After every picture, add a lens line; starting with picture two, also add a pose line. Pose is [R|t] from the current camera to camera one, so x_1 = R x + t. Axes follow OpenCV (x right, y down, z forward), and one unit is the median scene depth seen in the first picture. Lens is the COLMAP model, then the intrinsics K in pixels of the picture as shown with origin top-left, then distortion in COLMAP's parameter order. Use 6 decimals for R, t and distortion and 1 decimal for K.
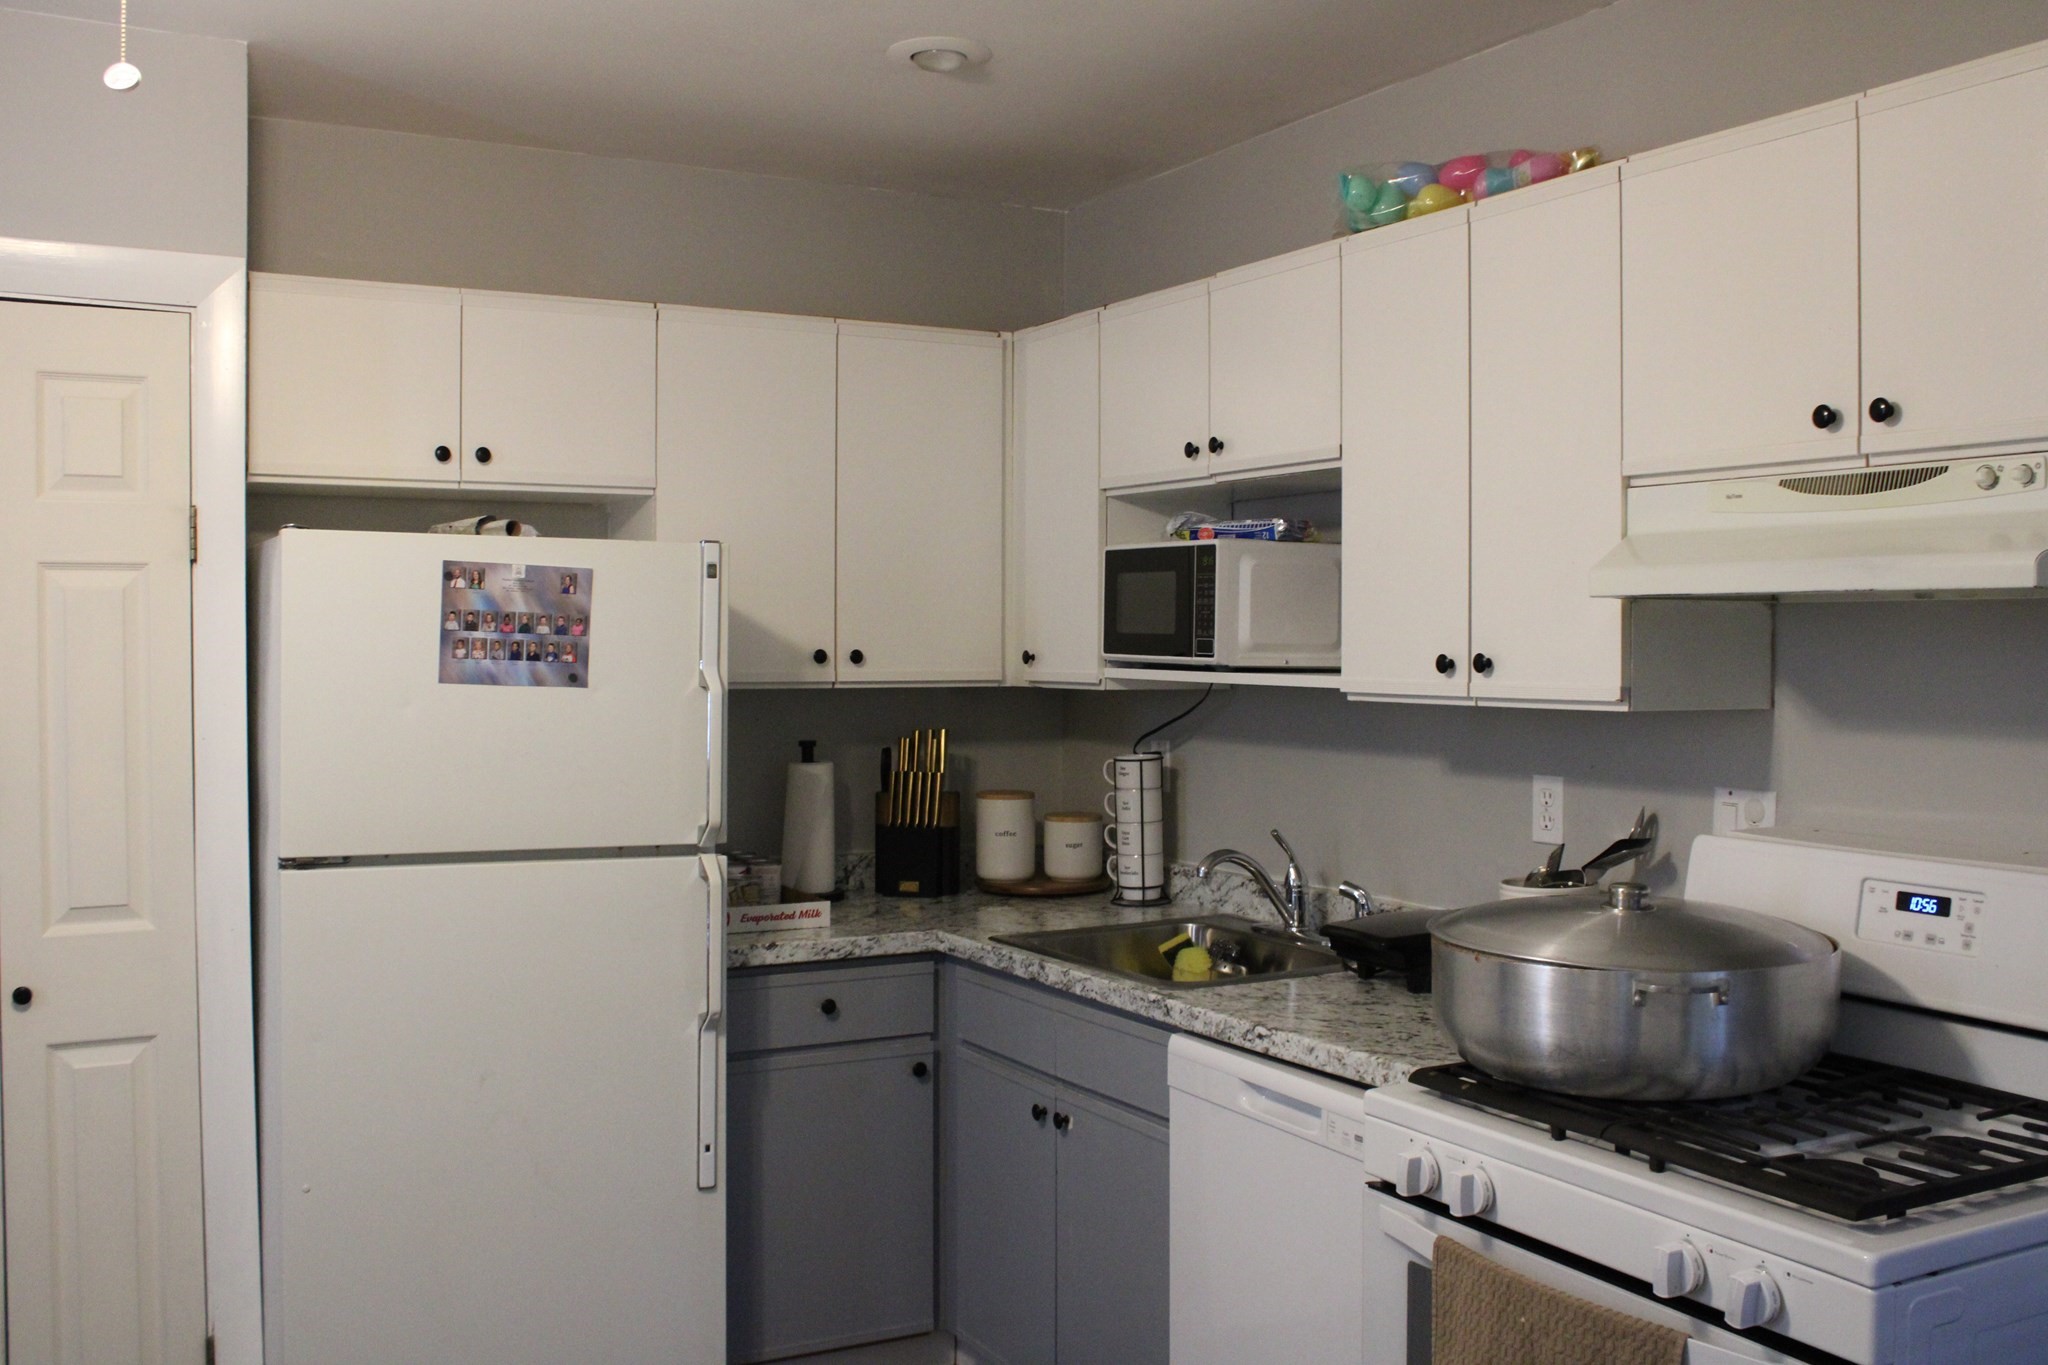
lens RADIAL K [[1924.6, 0, 1024.0], [0, 1924.6, 682.5], [0, 0, 1]] dist [-0.156216, 0.216764]
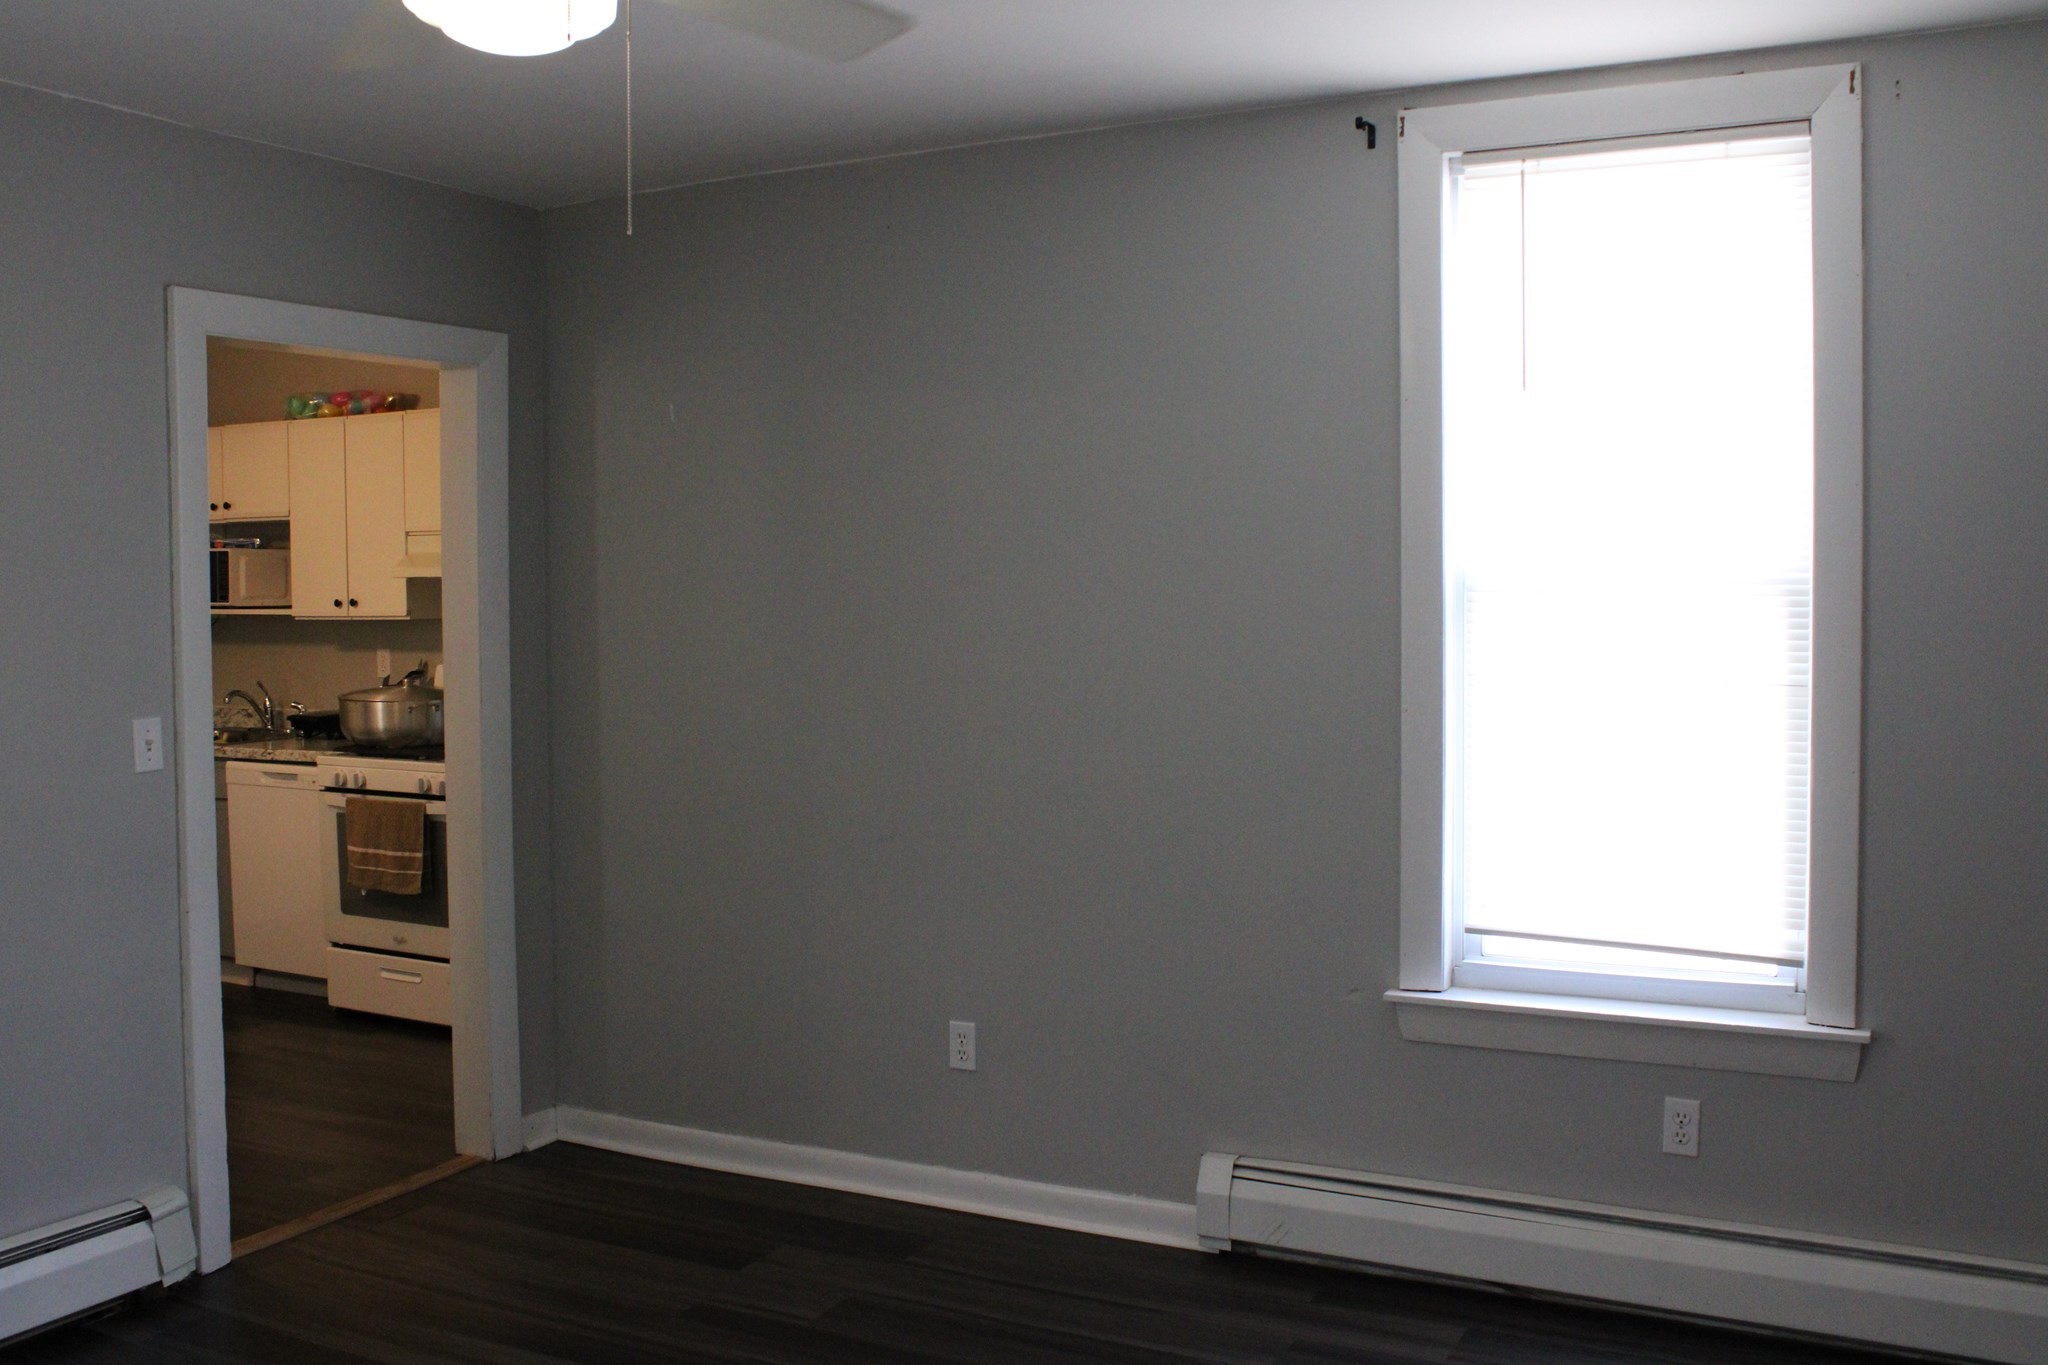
lens RADIAL K [[1924.6, 0, 1024.0], [0, 1924.6, 682.5], [0, 0, 1]] dist [-0.156216, 0.216764]
pose [[0.837064, -0.038421, 0.545754, -0.366414], [0.021266, 0.999062, 0.037715, 0.018940], [-0.546691, -0.019964, 0.837096, -1.493944]]
